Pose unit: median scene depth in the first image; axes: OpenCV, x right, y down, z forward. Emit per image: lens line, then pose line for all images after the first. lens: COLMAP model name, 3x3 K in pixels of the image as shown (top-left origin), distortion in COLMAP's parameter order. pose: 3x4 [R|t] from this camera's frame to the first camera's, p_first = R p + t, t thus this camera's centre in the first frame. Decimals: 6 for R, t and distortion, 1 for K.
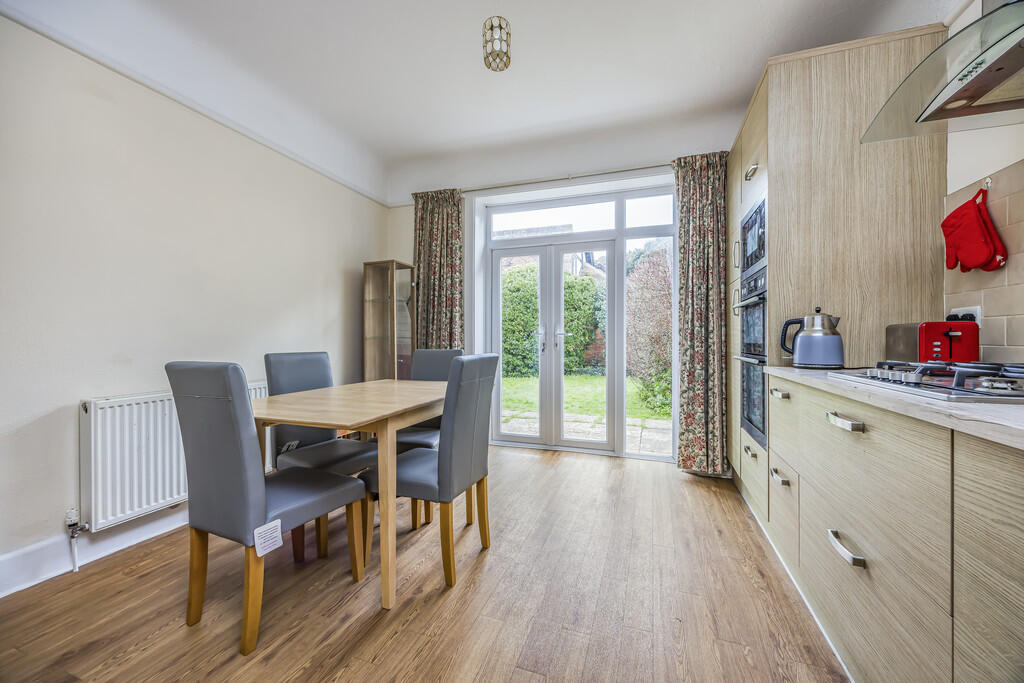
lens RADIAL K [[394.3, 0, 510.5], [0, 394.3, 340.9], [0, 0, 1]] dist [-0.002015, -0.000249]
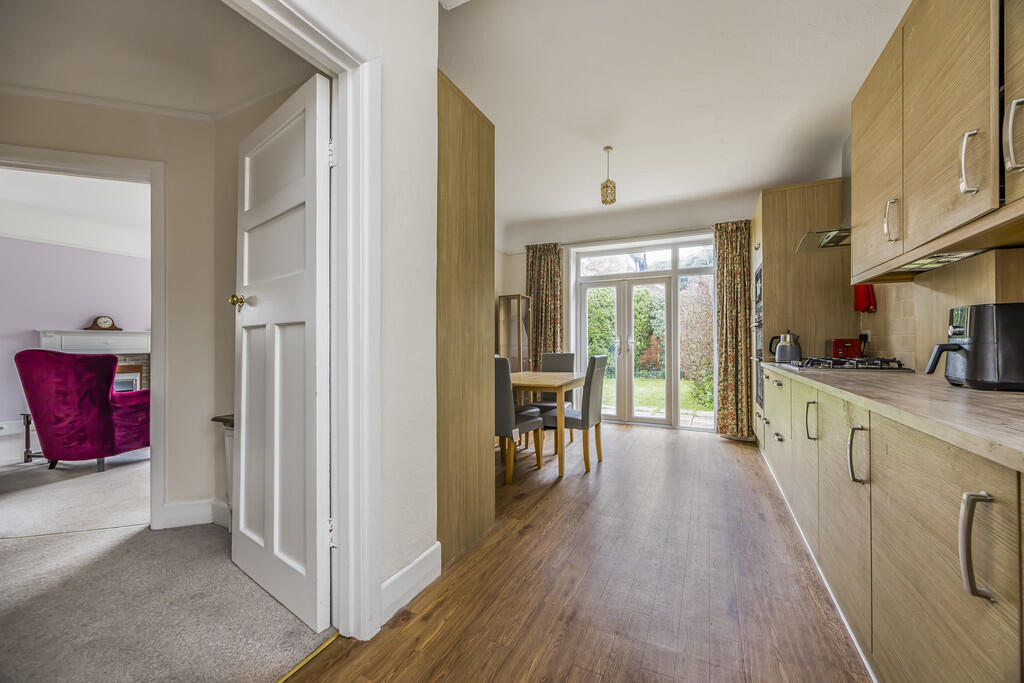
lens RADIAL K [[394.3, 0, 513.0], [0, 394.3, 342.4], [0, 0, 1]] dist [-0.002015, -0.000249]
pose [[0.993381, -0.001983, -0.114848, -0.162199], [0.000797, 0.999946, -0.010372, -0.004698], [0.114863, 0.010212, 0.993329, -0.552549]]
